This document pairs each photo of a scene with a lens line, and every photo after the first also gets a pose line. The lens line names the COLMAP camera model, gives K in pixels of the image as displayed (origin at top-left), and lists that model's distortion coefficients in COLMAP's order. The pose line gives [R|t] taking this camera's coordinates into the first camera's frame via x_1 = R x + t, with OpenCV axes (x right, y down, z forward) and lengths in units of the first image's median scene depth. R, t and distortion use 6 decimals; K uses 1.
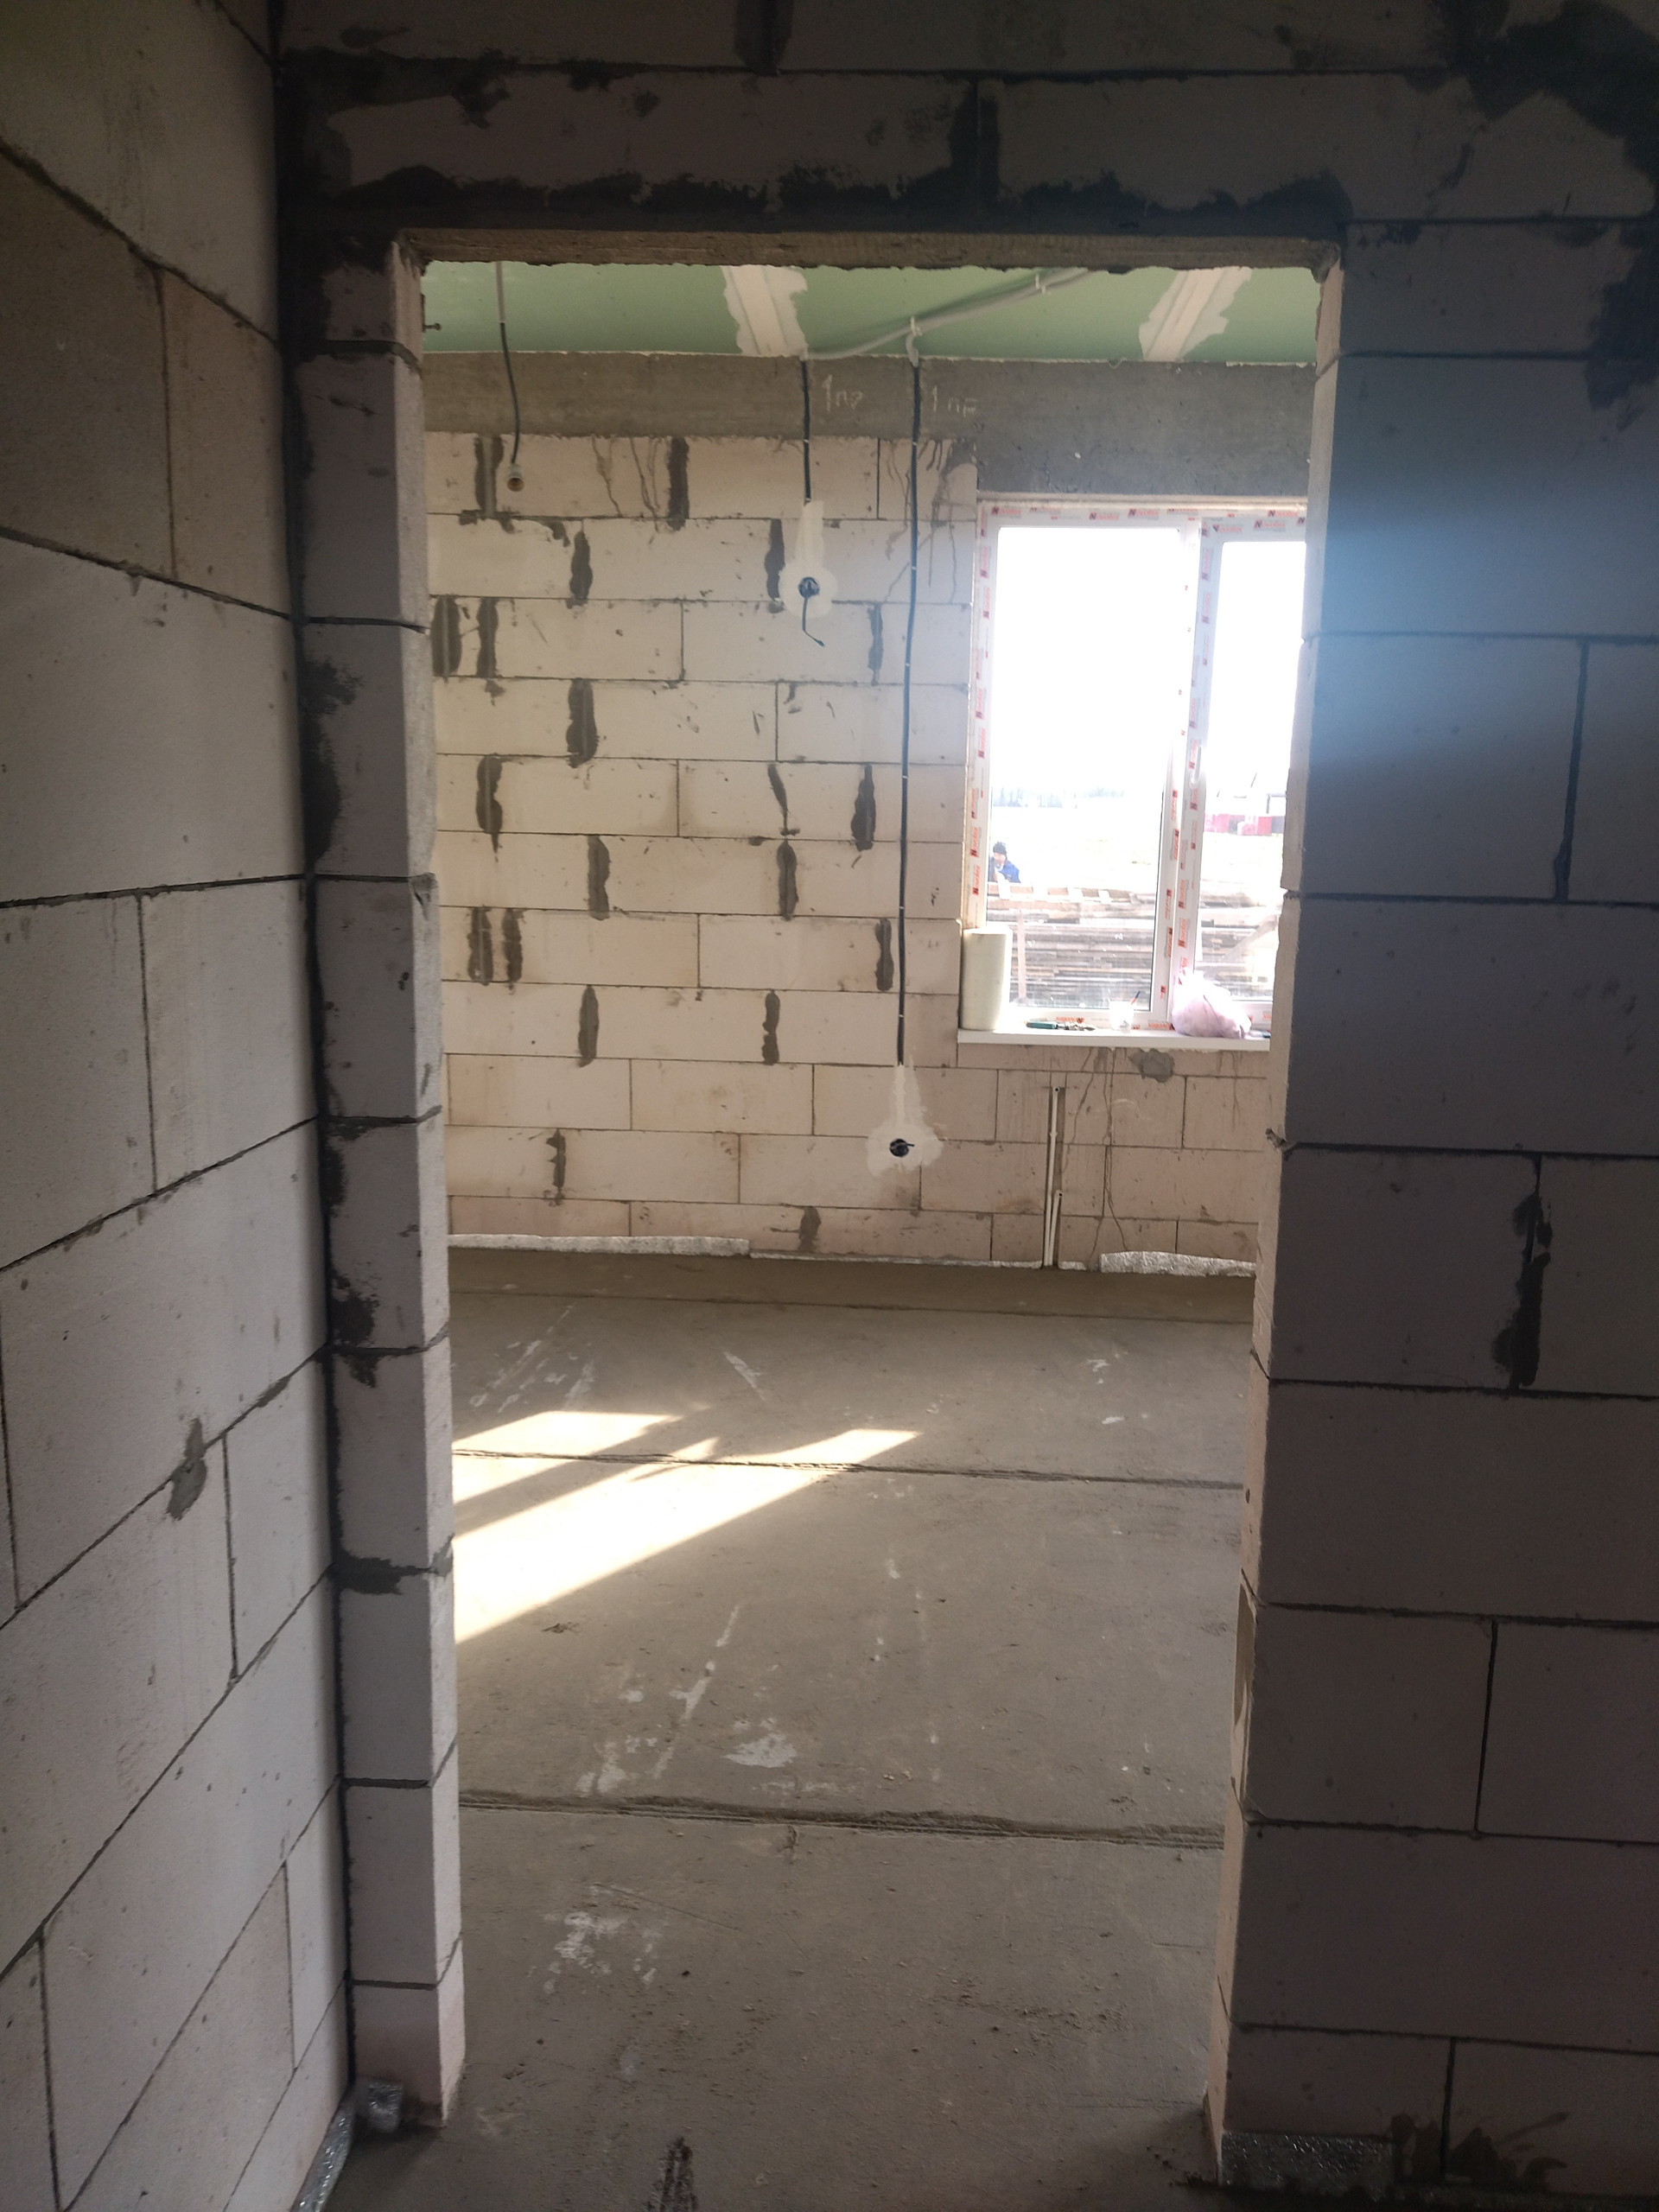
lens RADIAL K [[1668.4, 0, 836.6], [0, 1668.4, 1116.1], [0, 0, 1]] dist [0.078599, -0.089762]
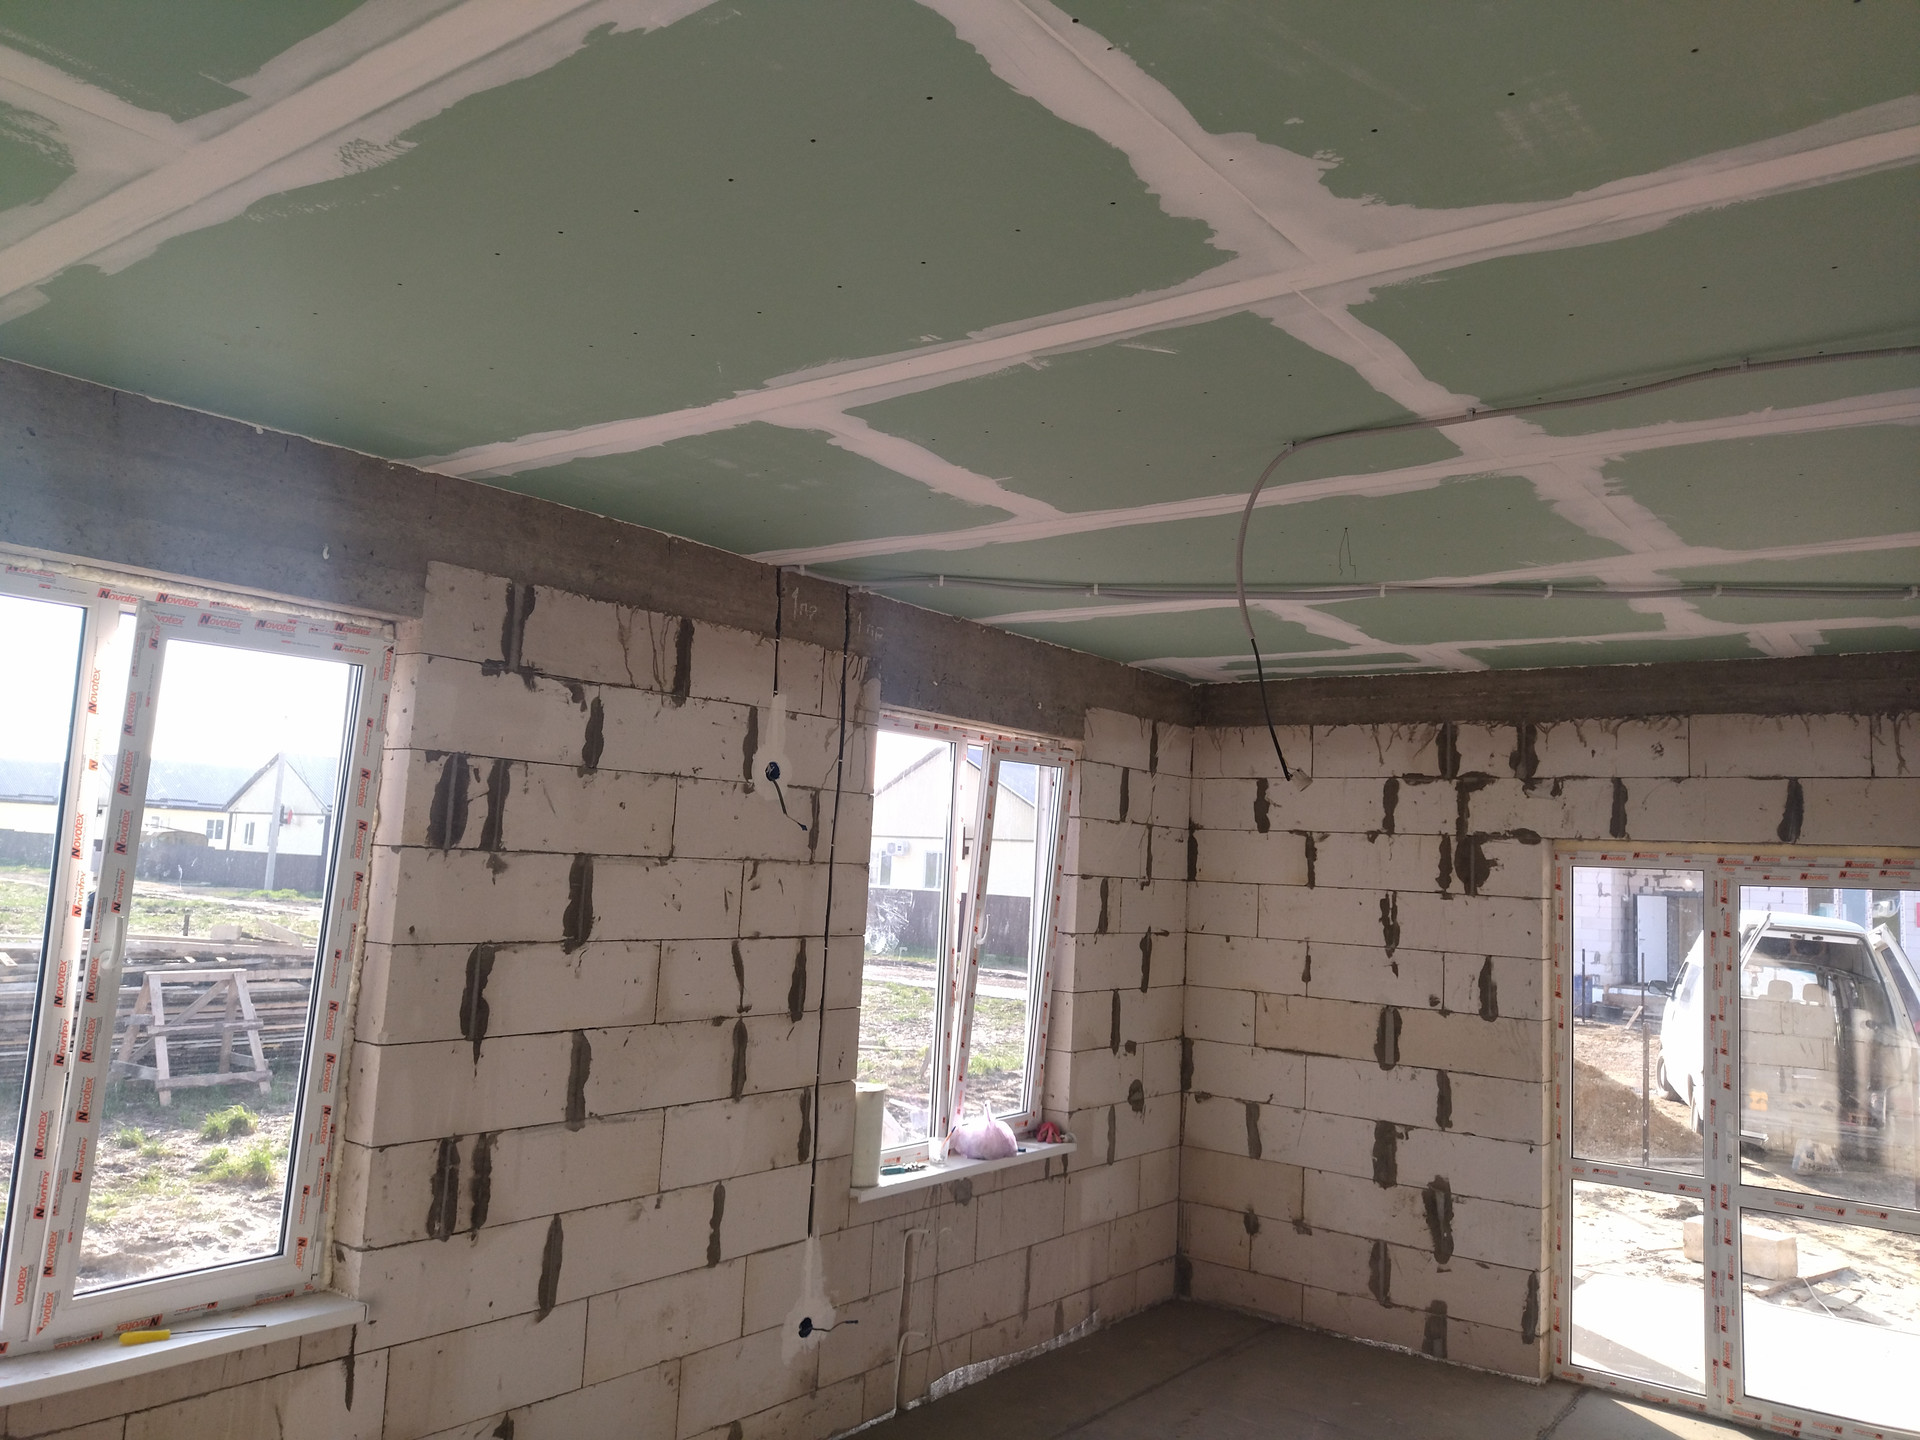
lens RADIAL K [[1448.2, 0, 967.5], [0, 1448.2, 706.7], [0, 0, 1]] dist [0.078599, -0.089762]
pose [[0.553846, 0.096660, 0.826990, -0.675553], [0.115590, 0.974694, -0.191337, -0.165001], [-0.824557, 0.201563, 0.528657, 0.411590]]
